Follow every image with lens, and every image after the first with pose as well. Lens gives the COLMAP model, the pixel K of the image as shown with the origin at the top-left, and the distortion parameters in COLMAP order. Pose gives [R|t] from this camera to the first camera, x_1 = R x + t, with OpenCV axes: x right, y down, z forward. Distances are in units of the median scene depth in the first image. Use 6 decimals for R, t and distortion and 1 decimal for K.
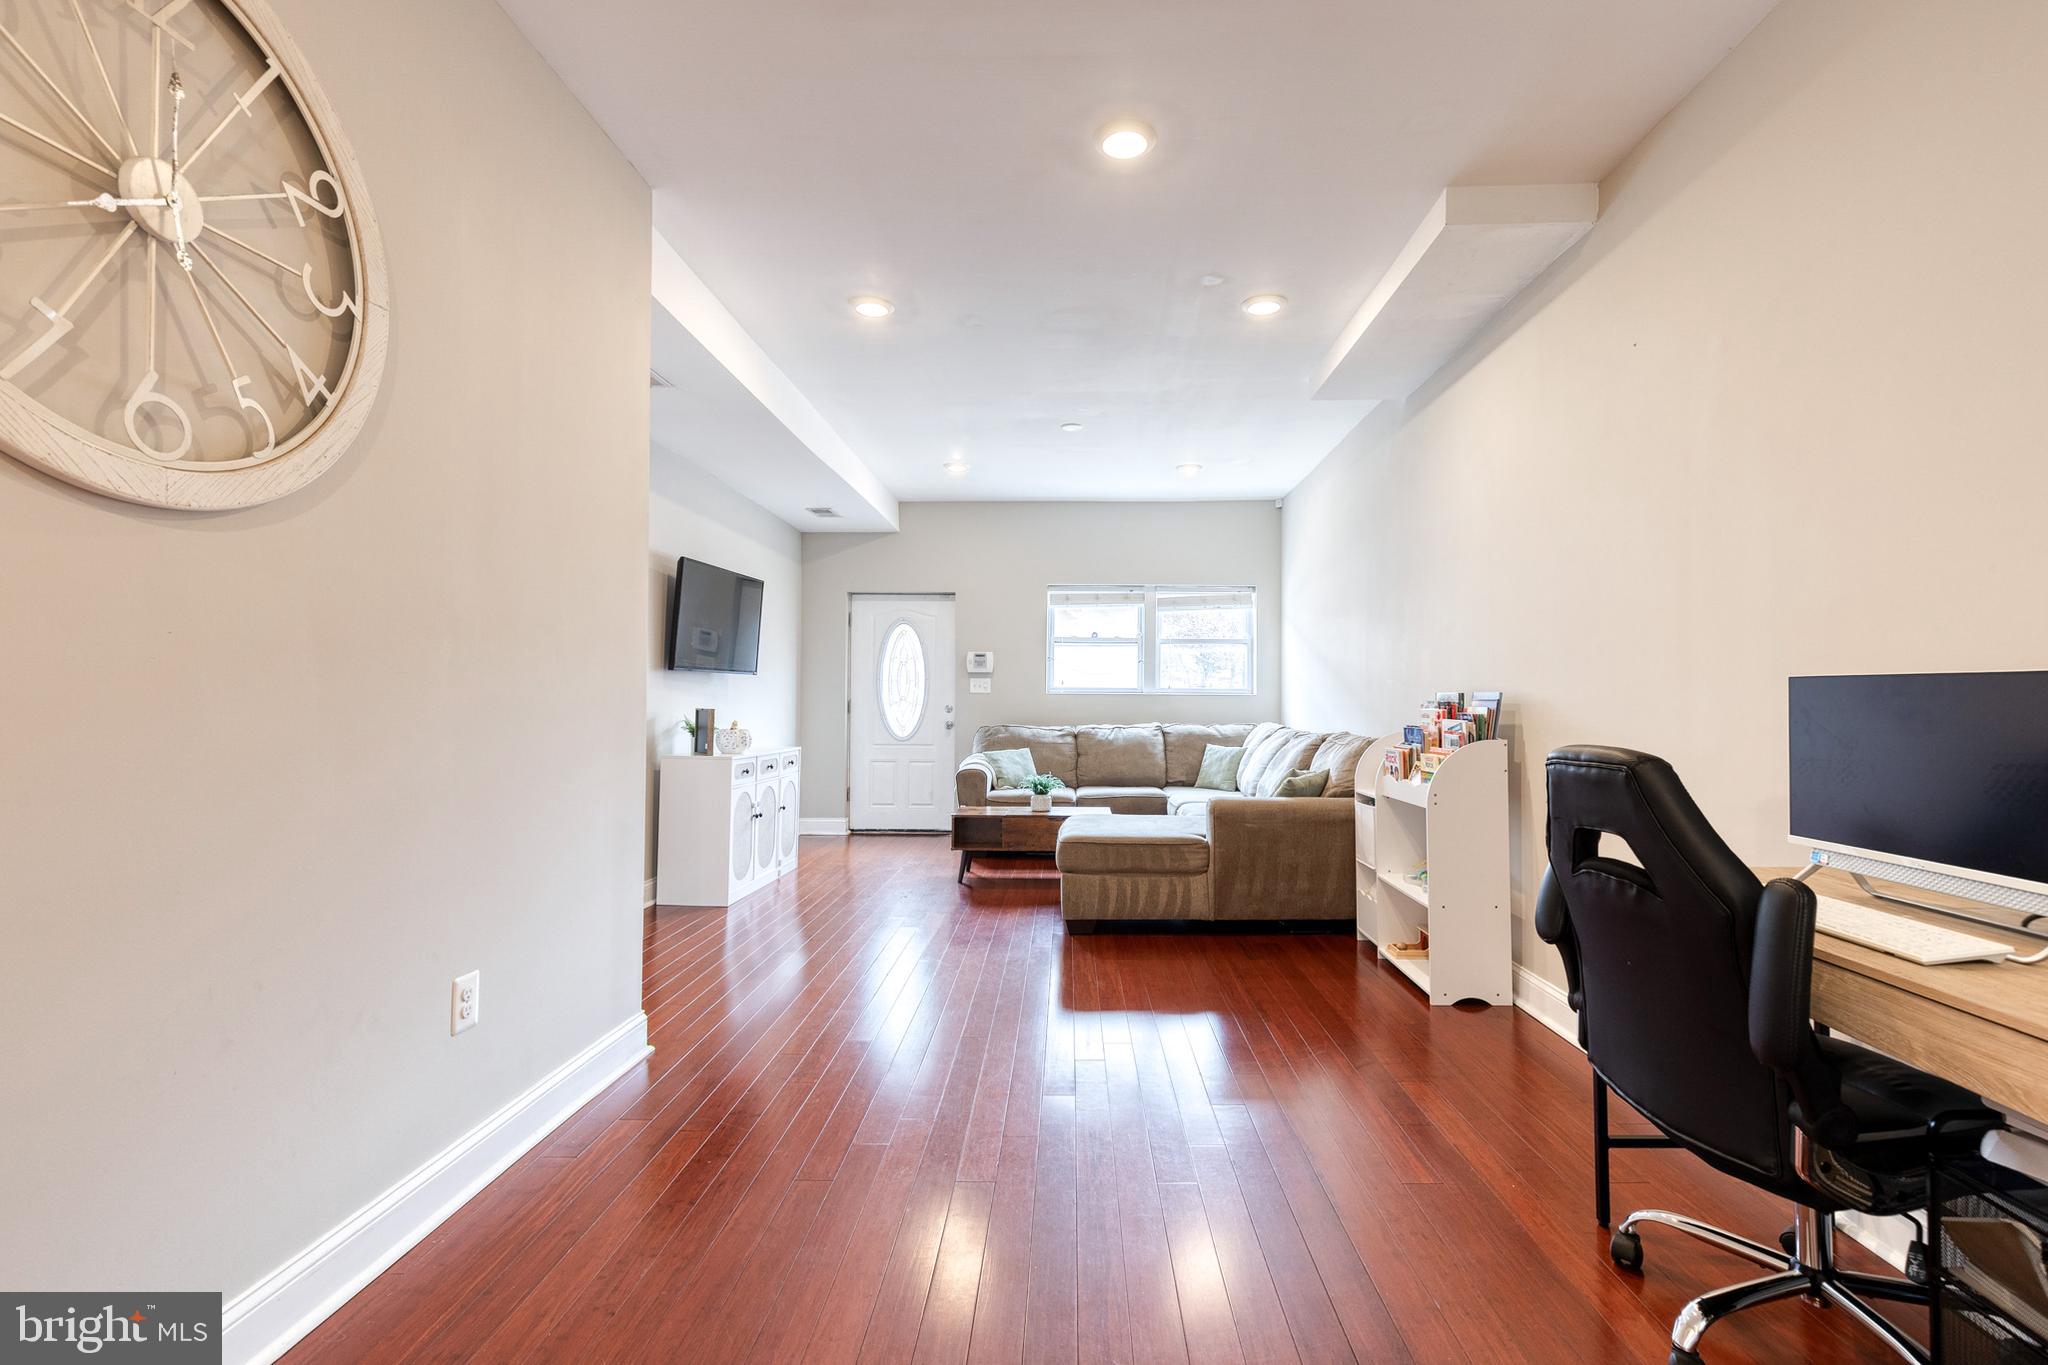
lens RADIAL K [[925.0, 0, 1051.1], [0, 925.0, 683.3], [0, 0, 1]] dist [0.009449, -0.000625]
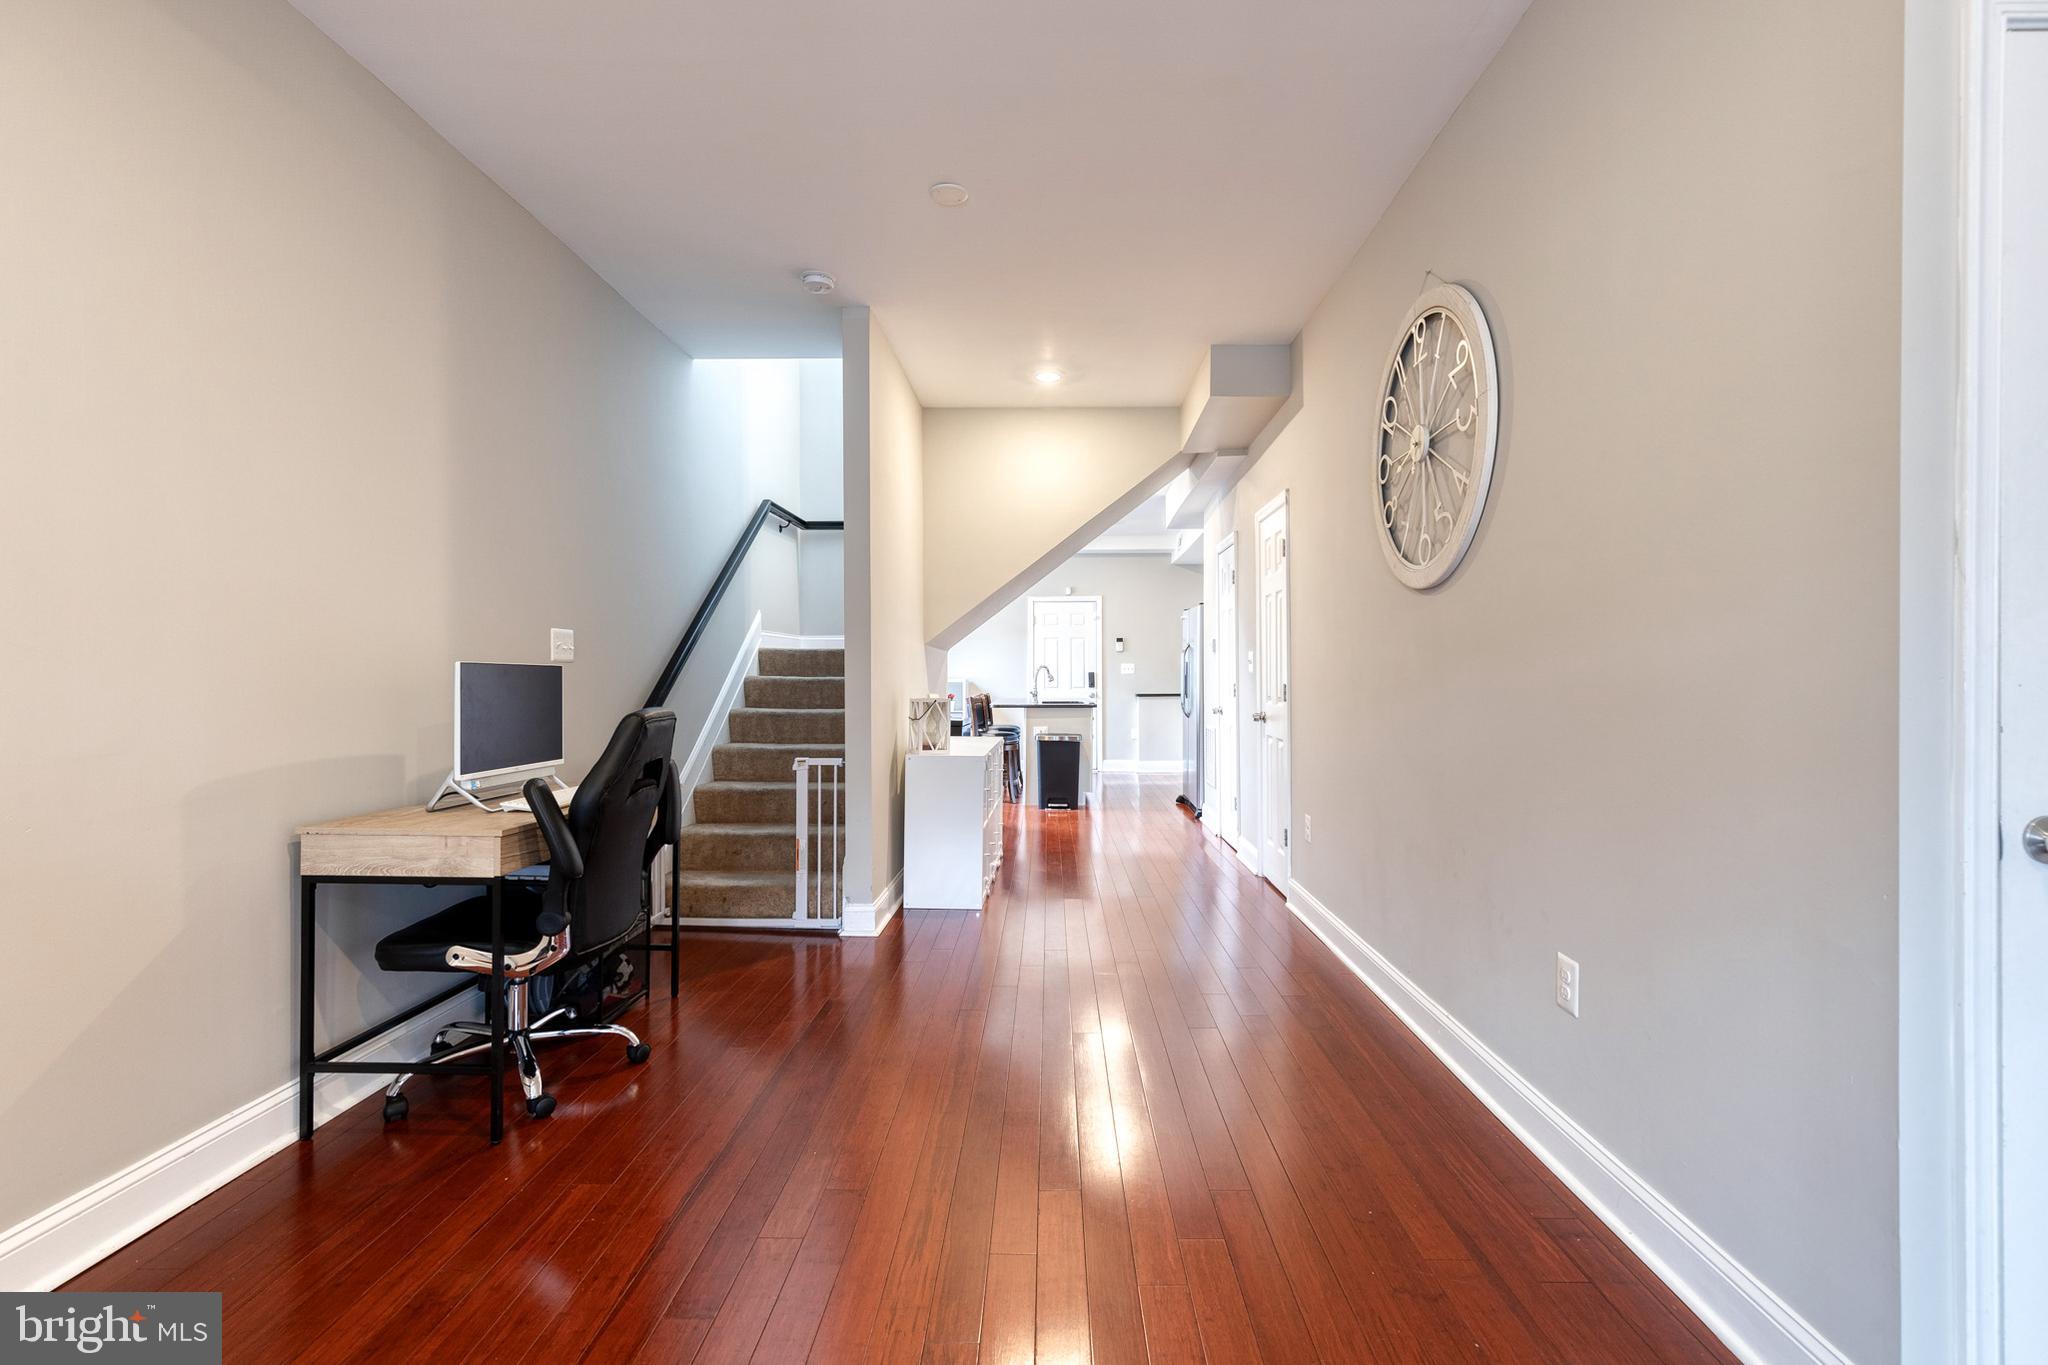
lens RADIAL K [[938.7, 0, 1055.9], [0, 938.7, 681.0], [0, 0, 1]] dist [0.002410, 0.000094]
pose [[-0.999659, -0.001619, -0.026076, -0.017368], [-0.001229, 0.999887, -0.014982, 0.011210], [0.026097, -0.014945, -0.999548, 0.655912]]
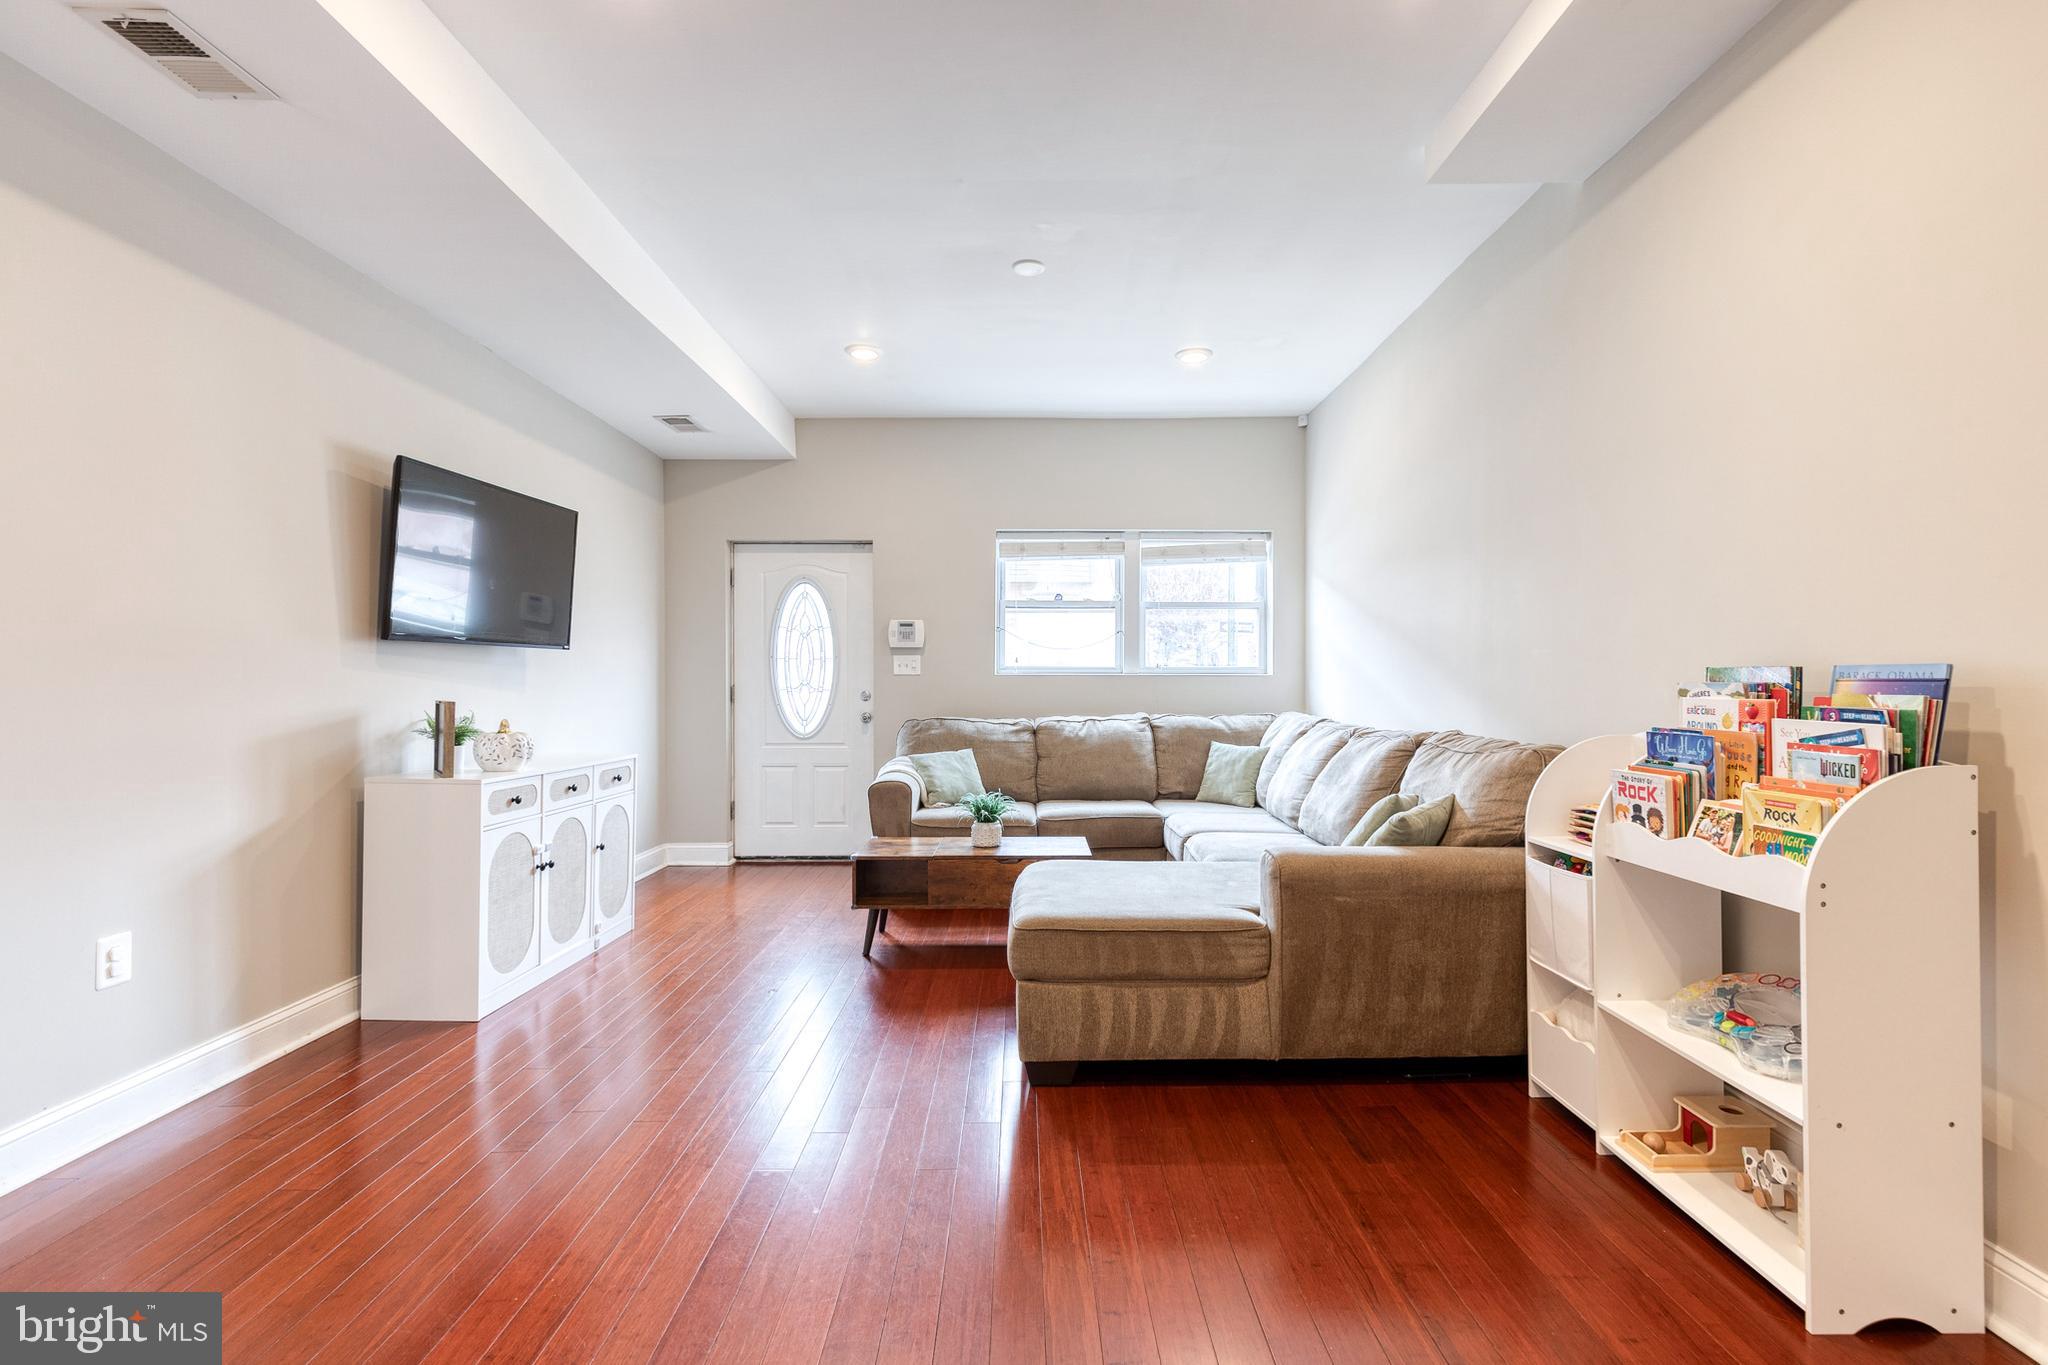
lens RADIAL K [[933.4, 0, 1031.8], [0, 933.4, 686.9], [0, 0, 1]] dist [0.010276, -0.000164]
pose [[0.999567, -0.005884, 0.028835, 0.003093], [0.005230, 0.999729, 0.022697, 0.004412], [-0.028961, -0.022536, 0.999326, 0.284252]]
